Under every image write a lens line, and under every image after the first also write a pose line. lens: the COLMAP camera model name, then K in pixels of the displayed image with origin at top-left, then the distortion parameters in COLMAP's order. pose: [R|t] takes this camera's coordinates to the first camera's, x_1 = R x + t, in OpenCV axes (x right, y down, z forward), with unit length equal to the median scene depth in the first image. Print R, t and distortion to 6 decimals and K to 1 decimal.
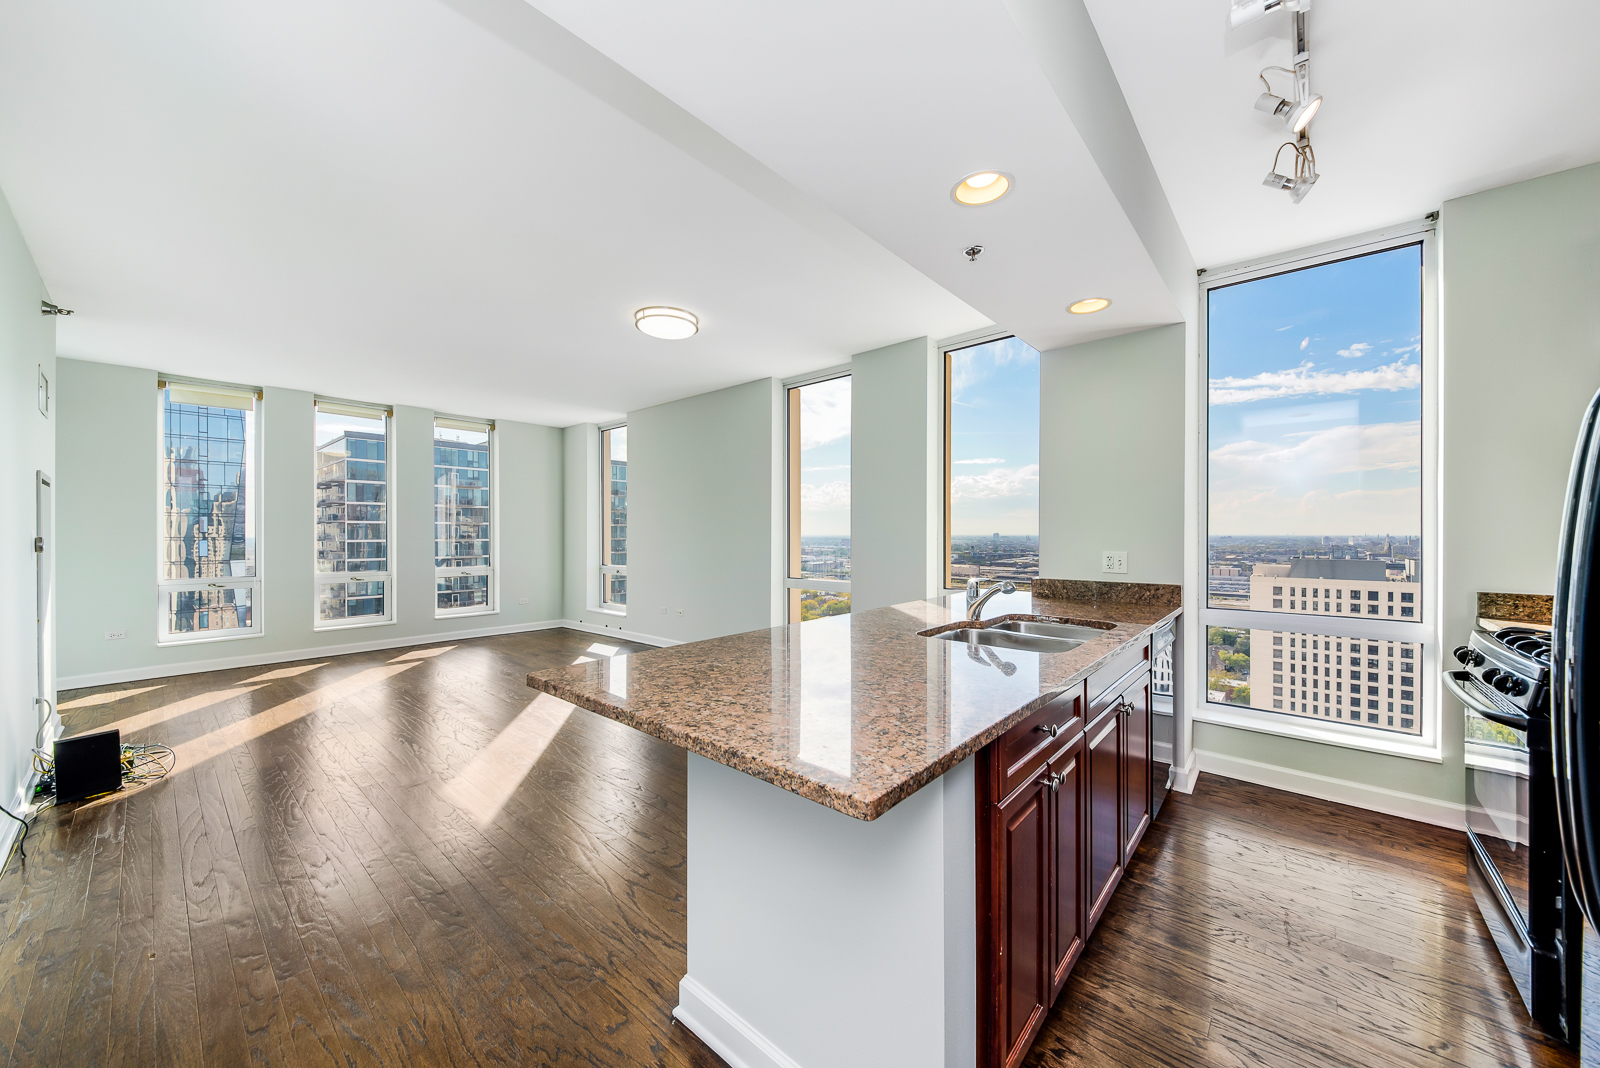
lens RADIAL K [[580.8, 0, 801.1], [0, 580.8, 529.7], [0, 0, 1]] dist [-0.000771, -0.000113]
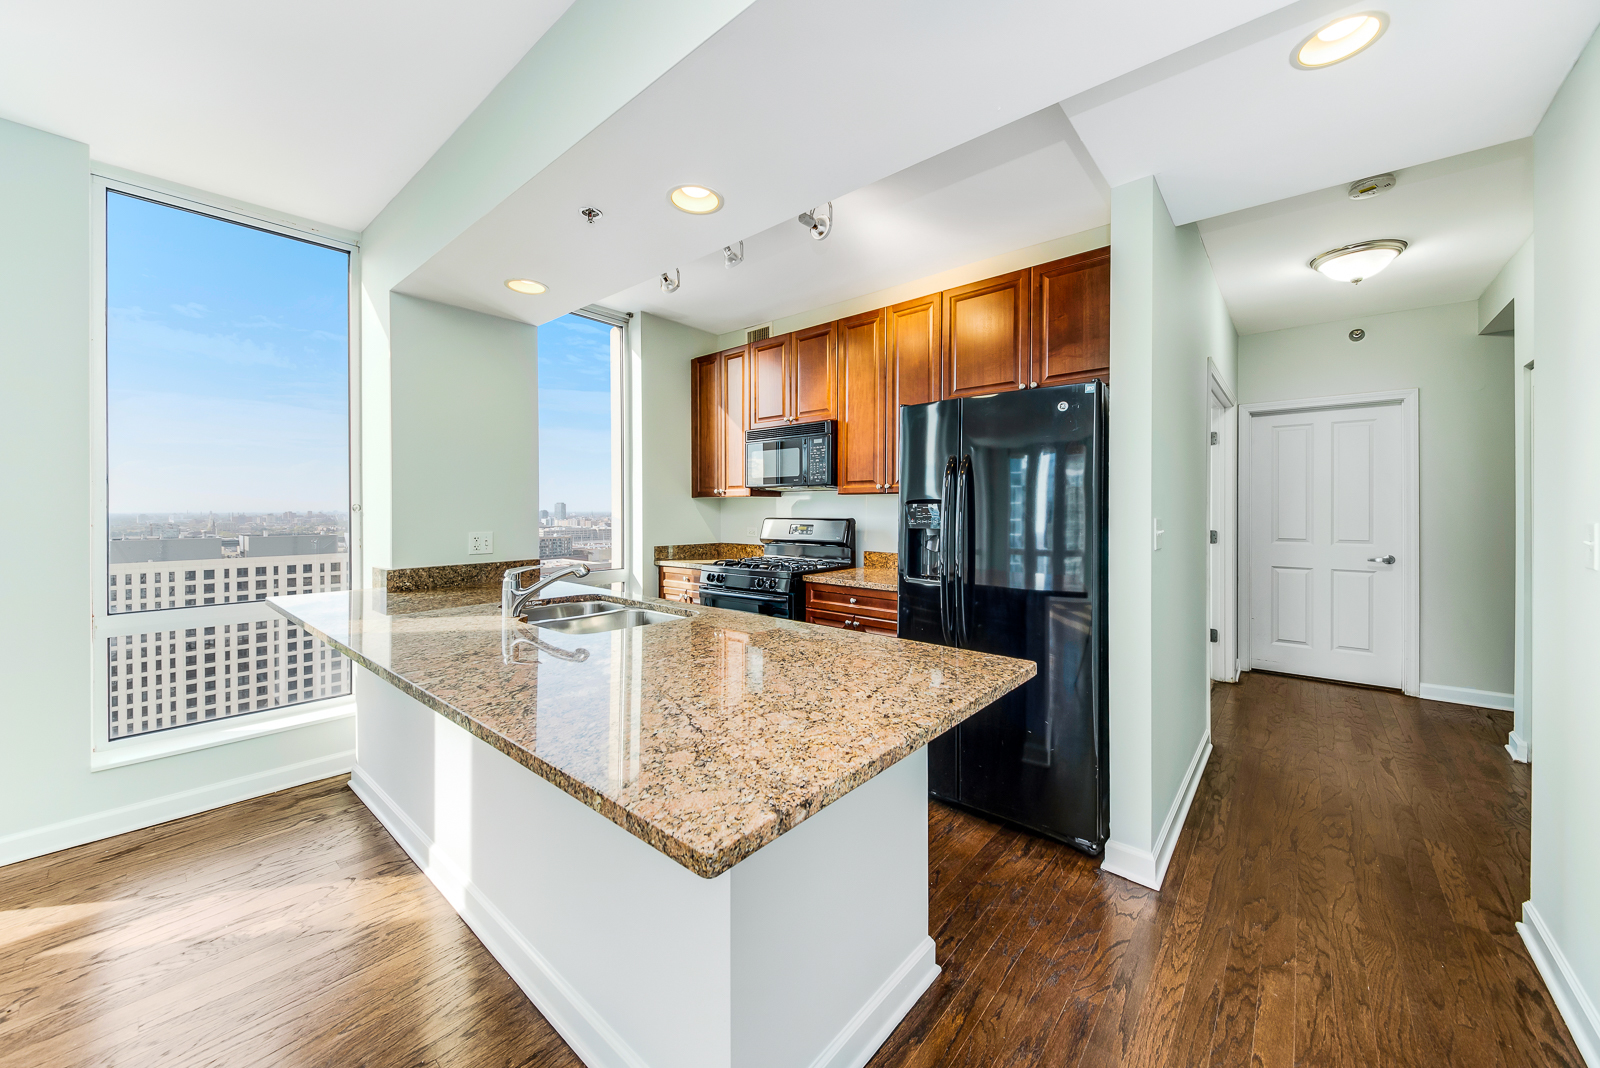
lens RADIAL K [[580.8, 0, 811.8], [0, 580.8, 509.6], [0, 0, 1]] dist [-0.000771, -0.000113]
pose [[-0.016681, -0.006022, 0.999843, -0.090475], [0.000516, 0.999982, 0.006031, -0.000957], [-0.999861, 0.000617, -0.016677, 0.093454]]
